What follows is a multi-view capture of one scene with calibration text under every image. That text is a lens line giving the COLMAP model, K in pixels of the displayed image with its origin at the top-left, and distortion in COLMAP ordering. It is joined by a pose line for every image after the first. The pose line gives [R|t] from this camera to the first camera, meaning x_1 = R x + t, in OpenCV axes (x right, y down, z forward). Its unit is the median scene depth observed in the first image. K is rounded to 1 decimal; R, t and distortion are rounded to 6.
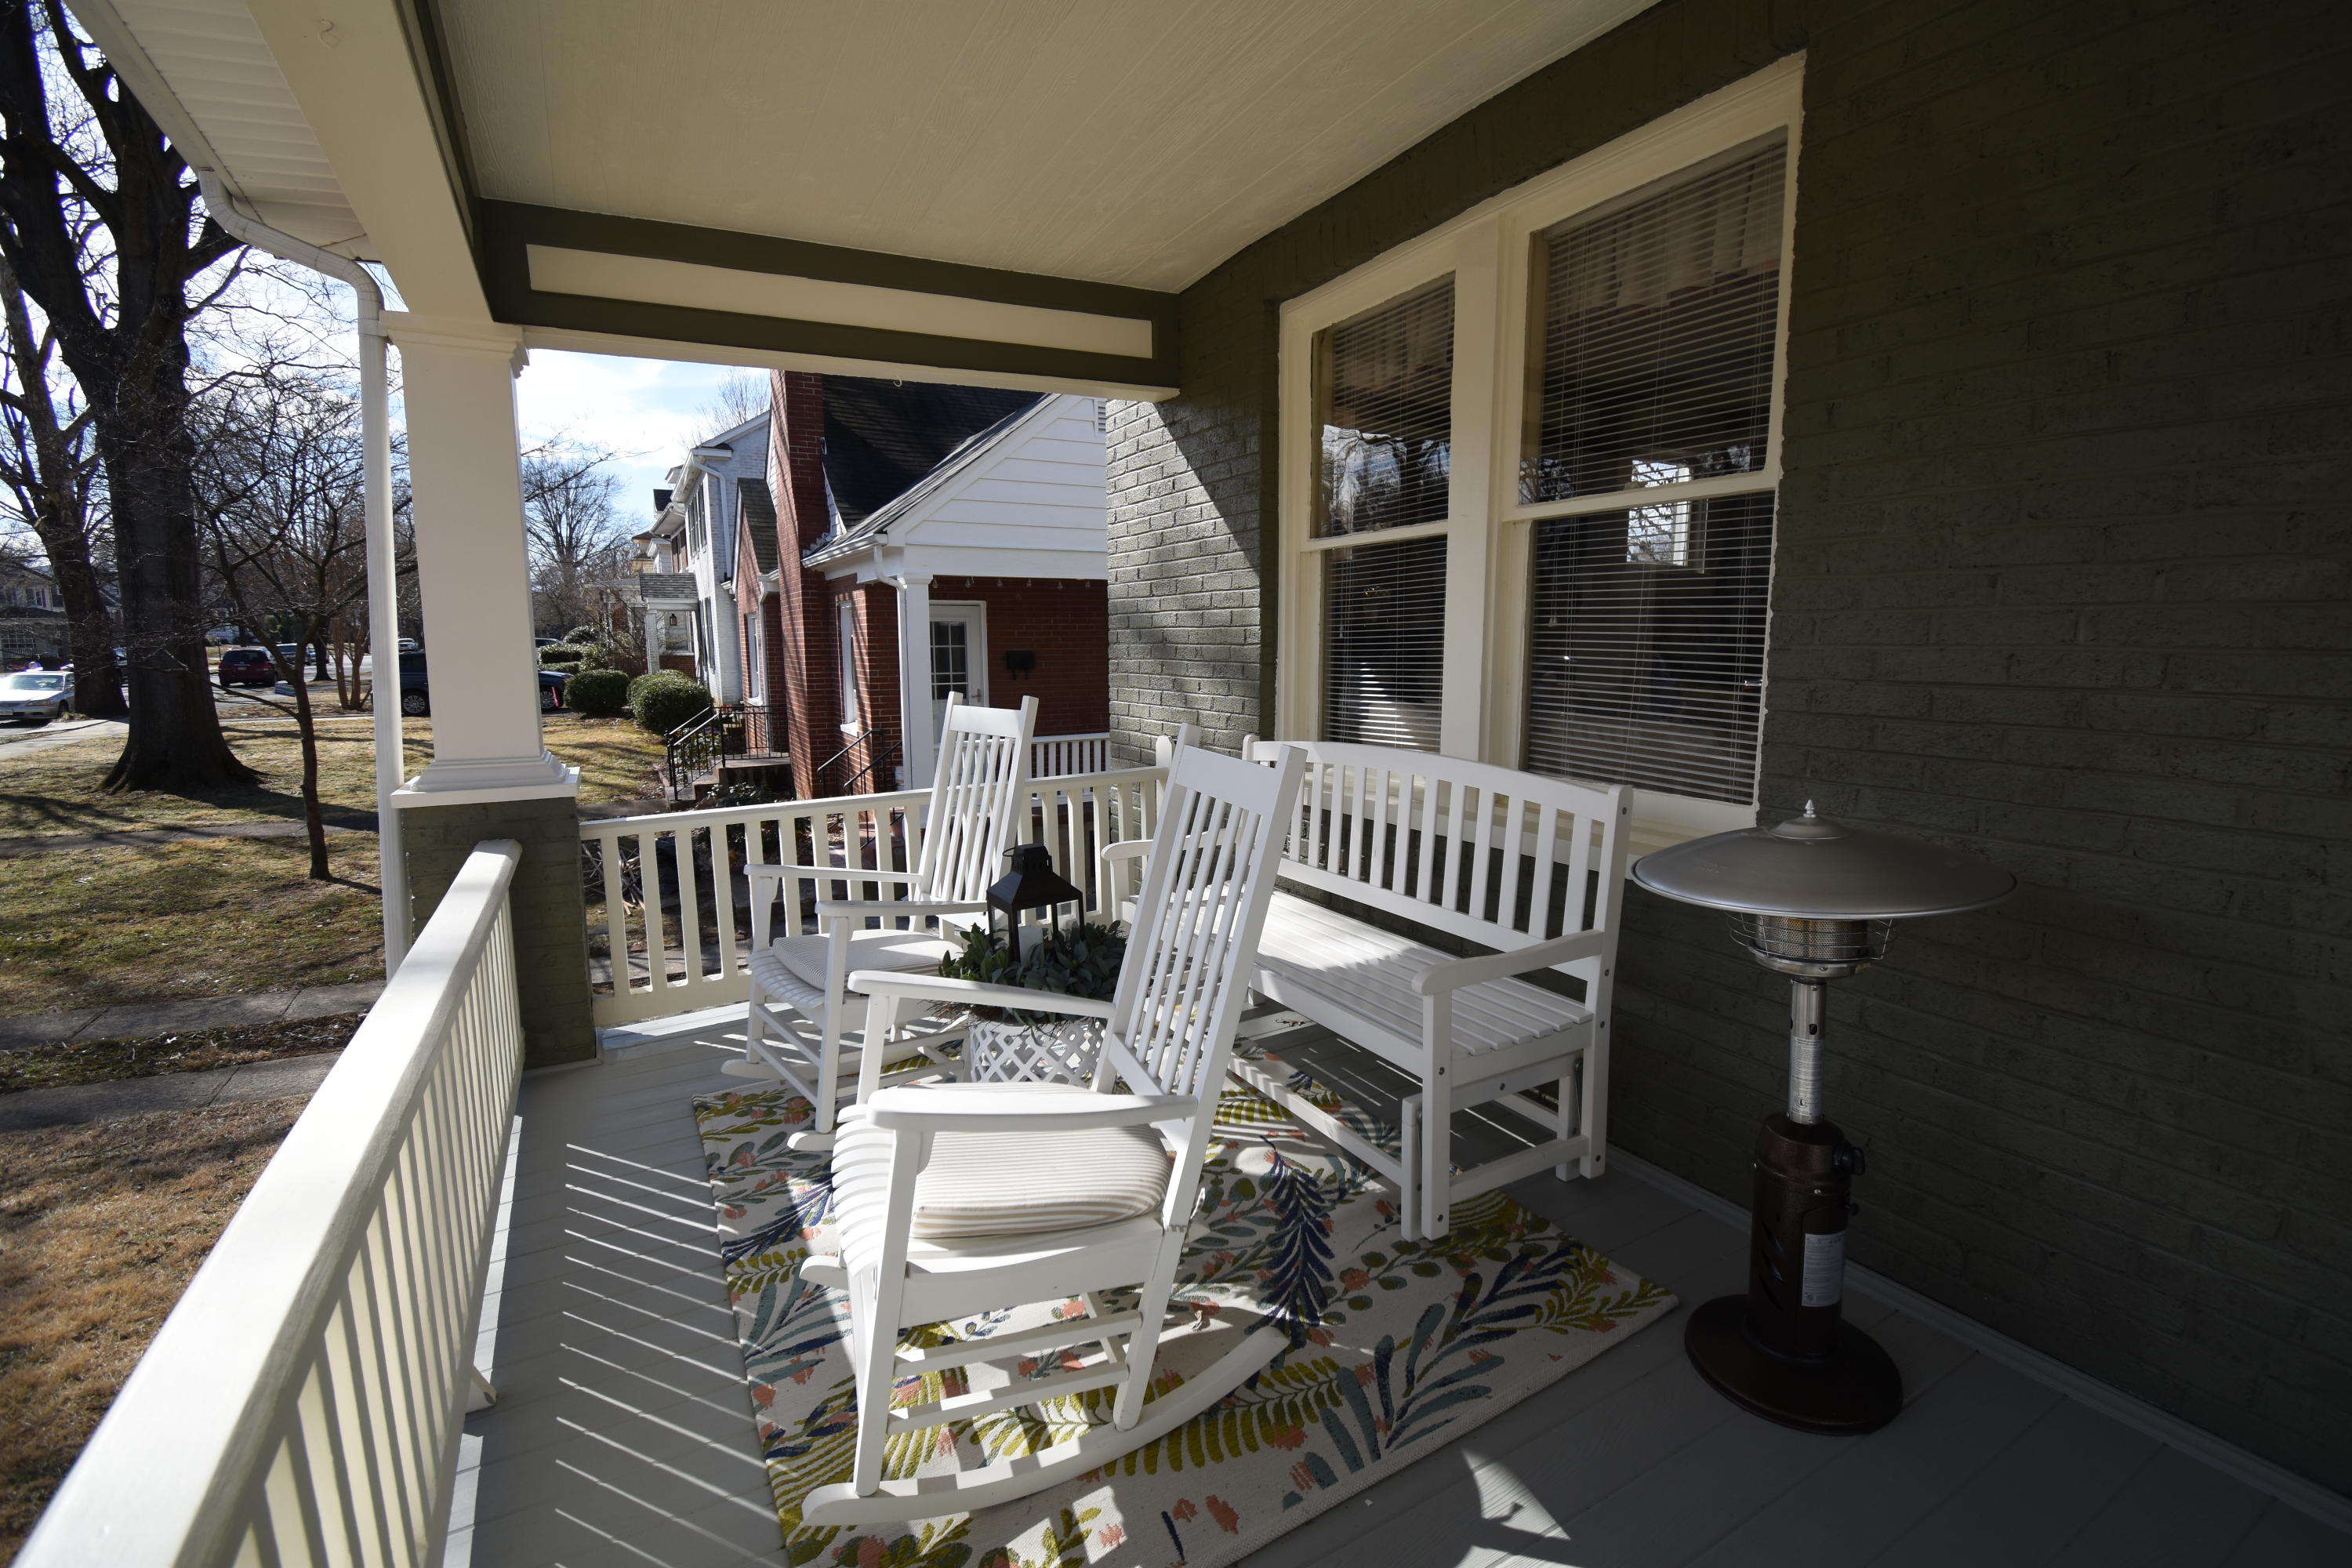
lens RADIAL K [[1044.7, 0, 1181.1], [0, 1044.7, 789.6], [0, 0, 1]] dist [-0.010694, -0.000811]
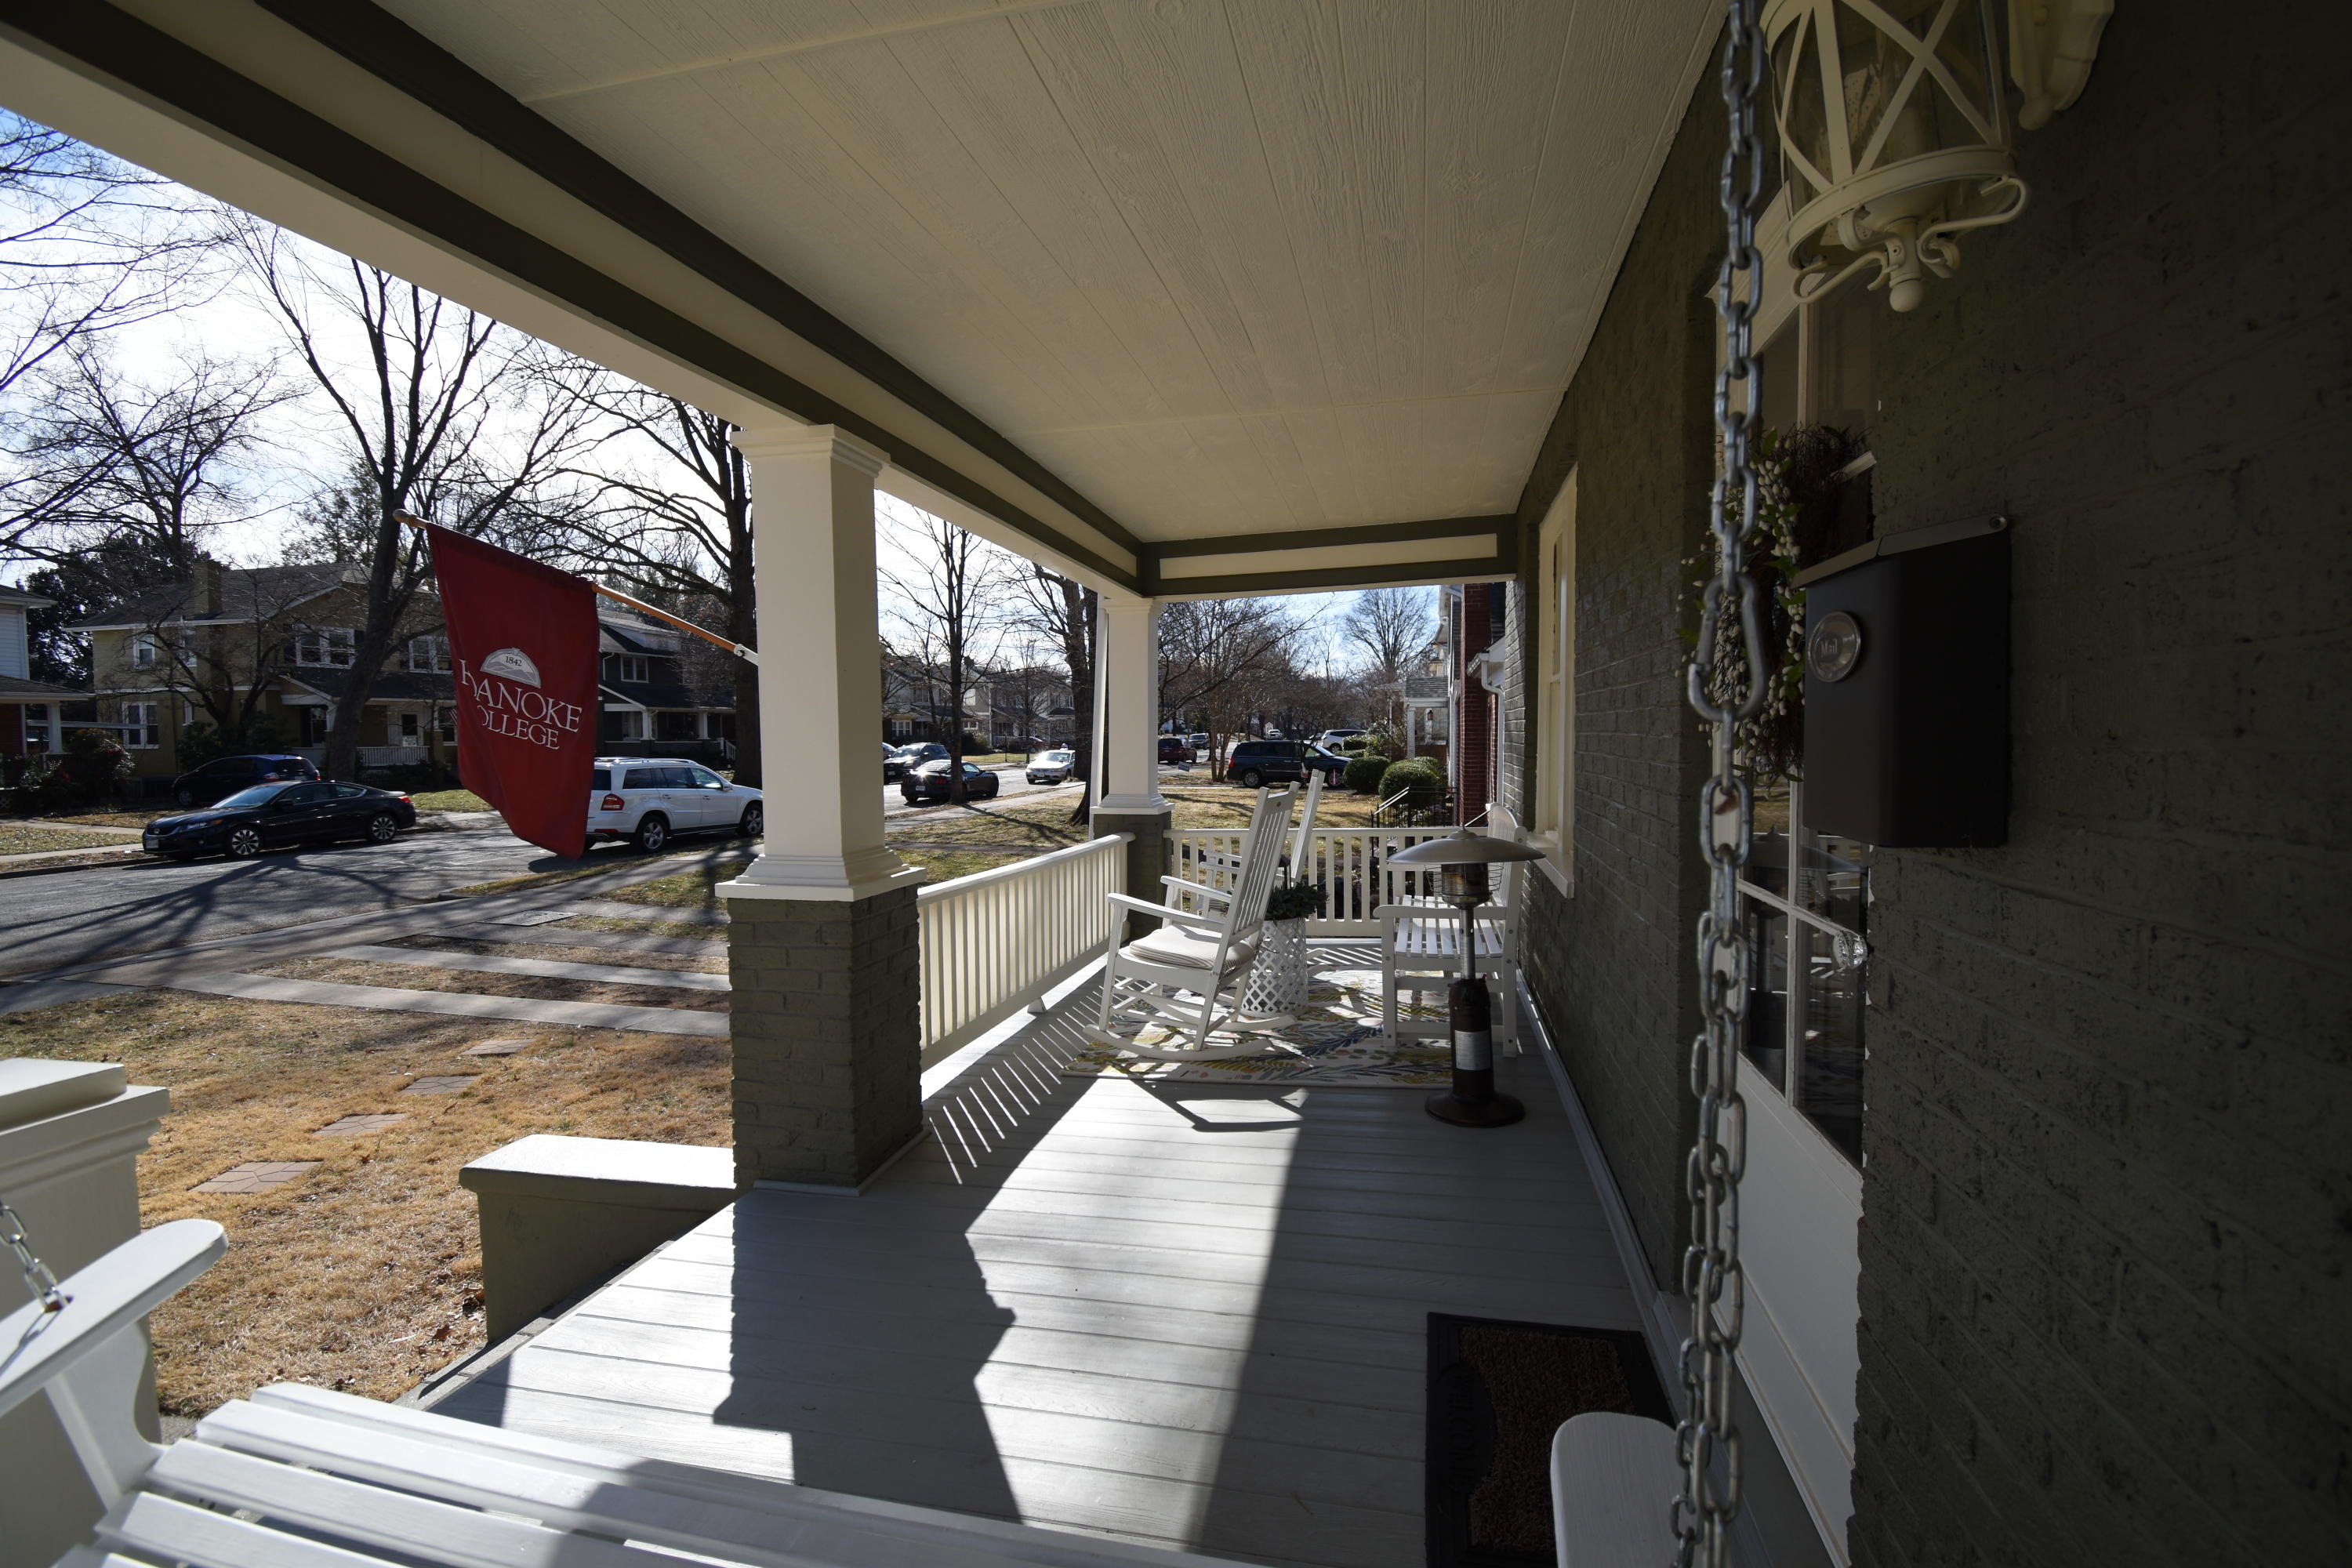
lens RADIAL K [[1044.7, 0, 1171.5], [0, 1044.7, 785.3], [0, 0, 1]] dist [-0.010694, -0.000811]
pose [[0.736503, 0.033967, -0.675581, 1.224466], [-0.094536, 0.994105, -0.053079, 0.082857], [0.669796, 0.102960, 0.735372, -0.752568]]
